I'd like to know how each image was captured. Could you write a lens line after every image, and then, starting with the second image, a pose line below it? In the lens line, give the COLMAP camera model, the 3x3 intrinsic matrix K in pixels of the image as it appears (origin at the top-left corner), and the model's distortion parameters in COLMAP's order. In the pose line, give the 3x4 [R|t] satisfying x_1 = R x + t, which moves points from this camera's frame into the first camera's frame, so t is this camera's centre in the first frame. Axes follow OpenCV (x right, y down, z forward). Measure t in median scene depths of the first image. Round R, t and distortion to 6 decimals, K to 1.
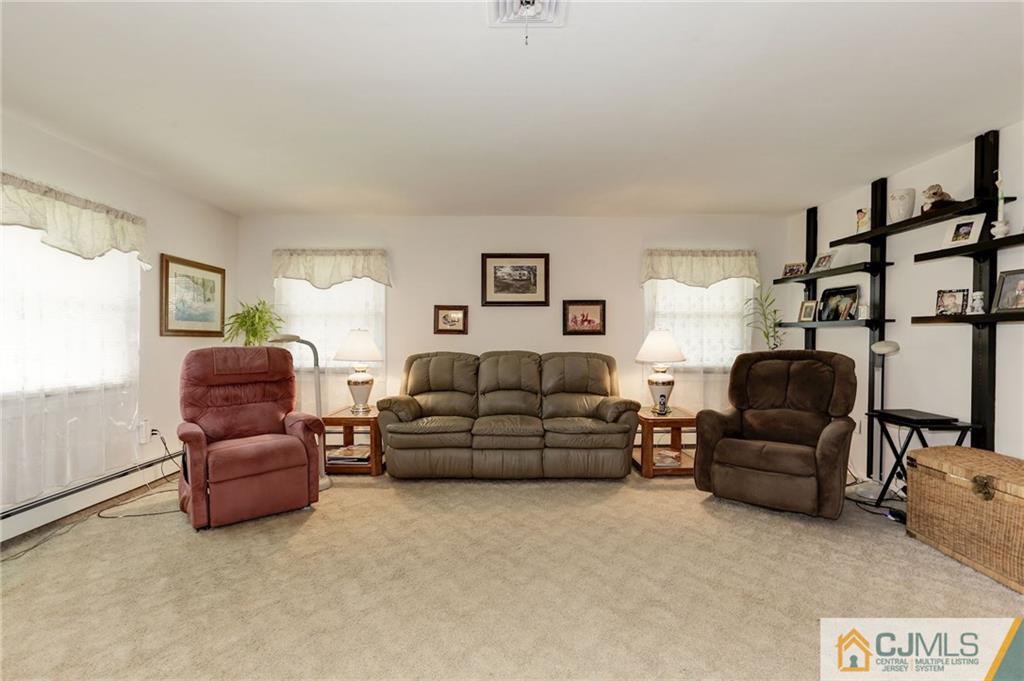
lens RADIAL K [[481.4, 0, 511.0], [0, 481.4, 336.7], [0, 0, 1]] dist [-0.059502, 0.046580]
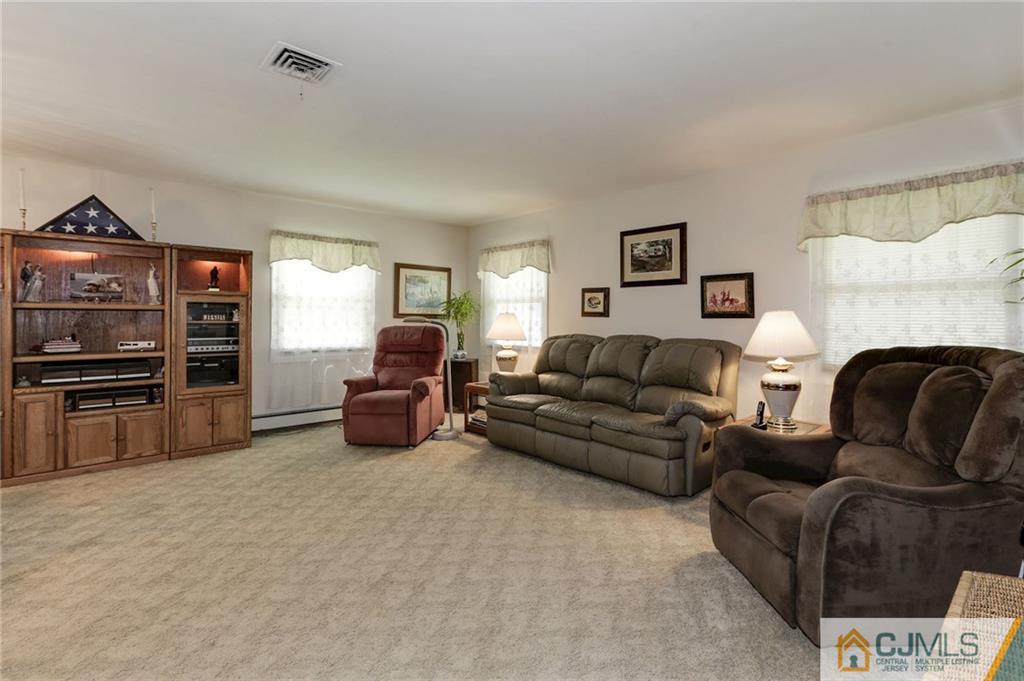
lens RADIAL K [[490.2, 0, 510.6], [0, 490.2, 311.5], [0, 0, 1]] dist [-0.021868, 0.000319]
pose [[0.660574, -0.006794, -0.750730, 0.578558], [-0.004364, 0.999907, -0.012889, -0.002887], [0.750748, 0.011791, 0.660484, 0.221119]]
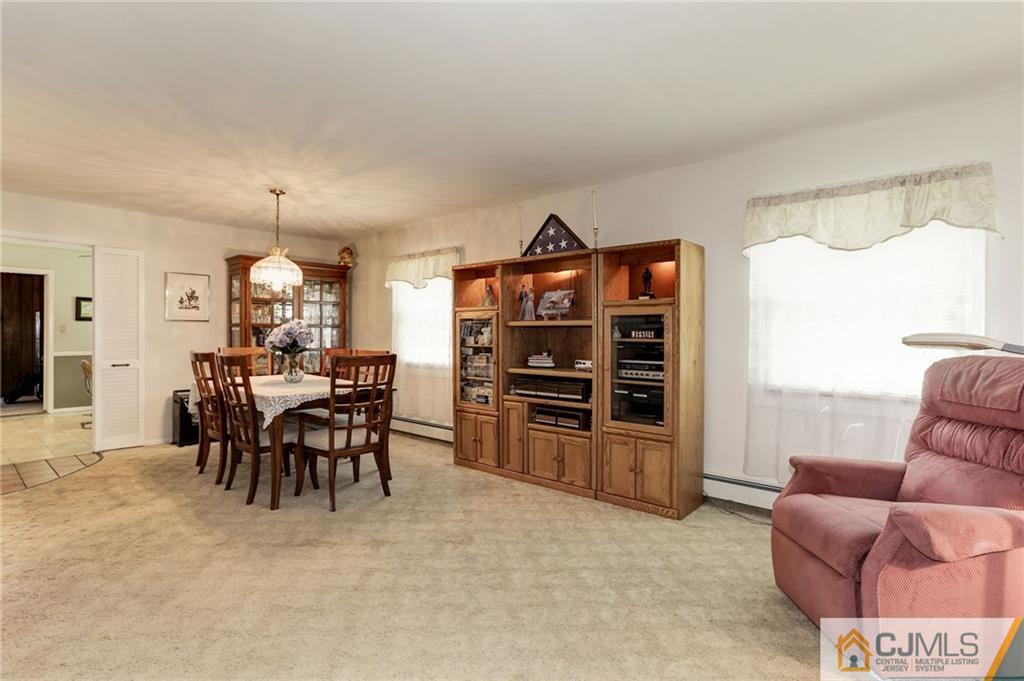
lens RADIAL K [[495.5, 0, 507.2], [0, 495.5, 338.7], [0, 0, 1]] dist [-0.042538, 0.027746]
pose [[-0.663165, 0.001482, -0.748471, 0.160659], [-0.007463, 0.999935, 0.008592, 0.000836], [0.748436, 0.011284, -0.663111, 0.771946]]
